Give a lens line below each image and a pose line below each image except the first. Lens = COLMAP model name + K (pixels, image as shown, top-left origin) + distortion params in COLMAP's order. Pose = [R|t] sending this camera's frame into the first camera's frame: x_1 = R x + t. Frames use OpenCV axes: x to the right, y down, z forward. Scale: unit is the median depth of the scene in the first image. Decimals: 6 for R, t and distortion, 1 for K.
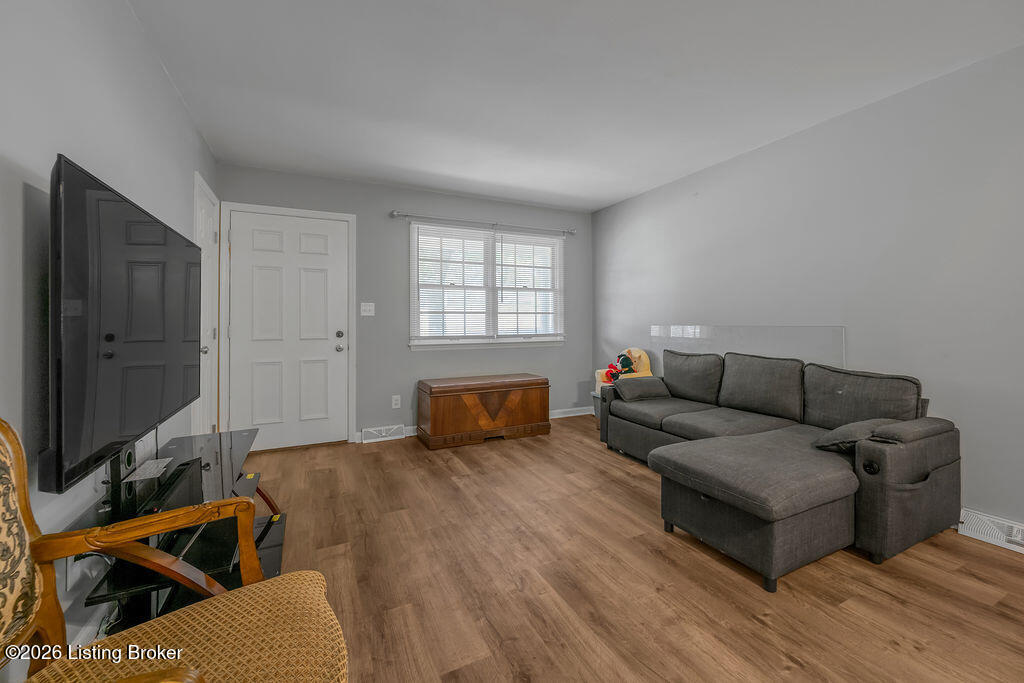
lens RADIAL K [[415.4, 0, 516.6], [0, 415.4, 322.0], [0, 0, 1]] dist [-0.003379, -0.000391]
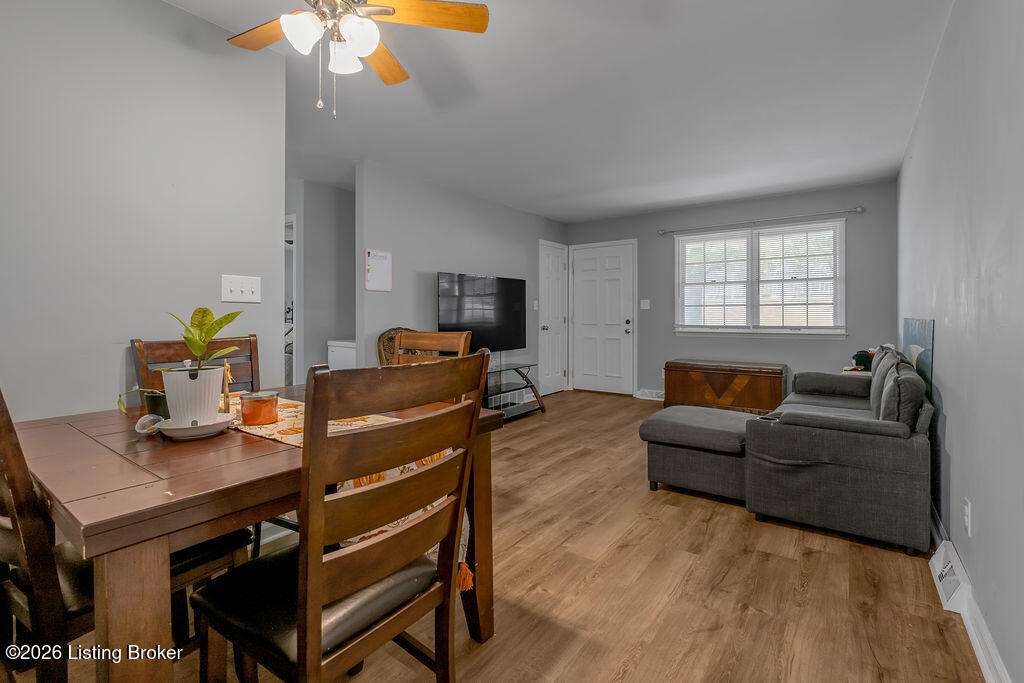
lens RADIAL K [[465.5, 0, 522.4], [0, 465.5, 318.0], [0, 0, 1]] dist [-0.000076, -0.000011]
pose [[0.467491, 0.009312, -0.883949, 0.856510], [0.001891, 0.999932, 0.011534, -0.004051], [0.883996, -0.007064, 0.467442, -0.102304]]
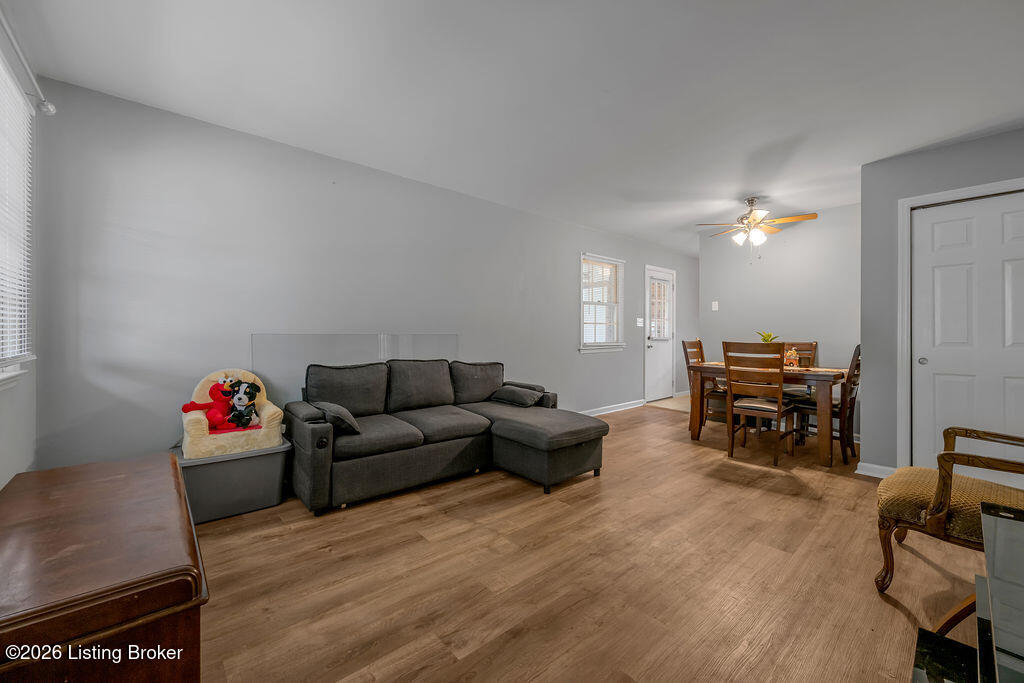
lens RADIAL K [[407.5, 0, 516.7], [0, 407.5, 337.1], [0, 0, 1]] dist [-0.003296, -0.000239]
pose [[-0.263004, -0.004707, 0.964783, -0.478389], [-0.006558, 0.999974, 0.003091, 0.009532], [-0.964772, -0.005514, -0.263028, 0.828599]]
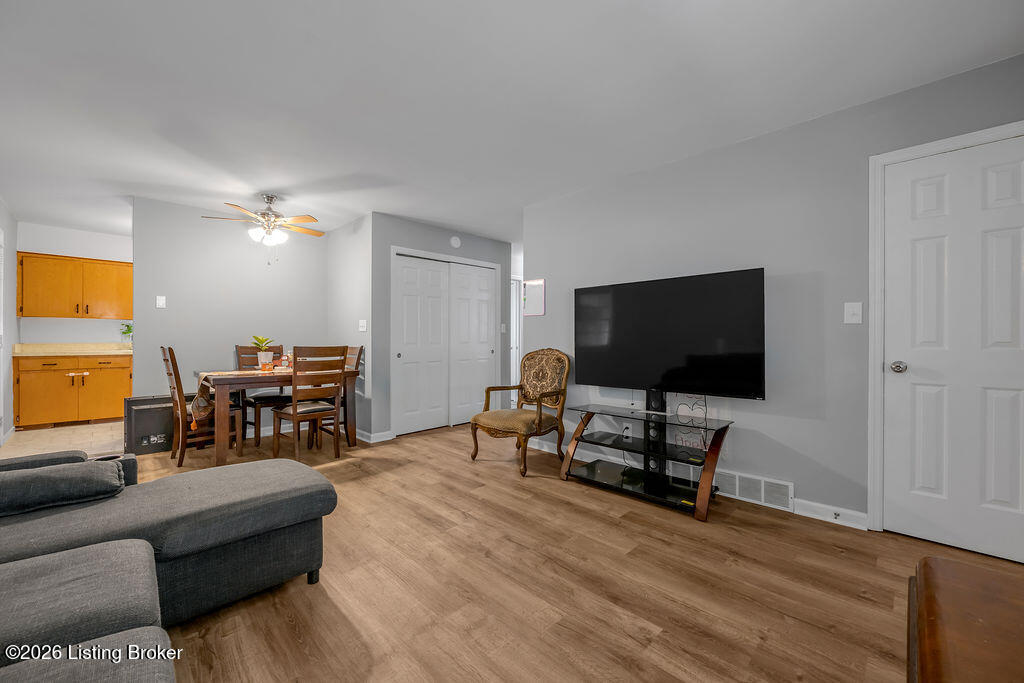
lens RADIAL K [[407.5, 0, 516.7], [0, 407.5, 337.1], [0, 0, 1]] dist [-0.003296, -0.000239]
pose [[-0.945430, 0.004761, -0.325789, 0.140130], [0.006310, 0.999973, -0.003696, 0.005974], [0.325763, -0.005550, -0.945435, 1.114990]]
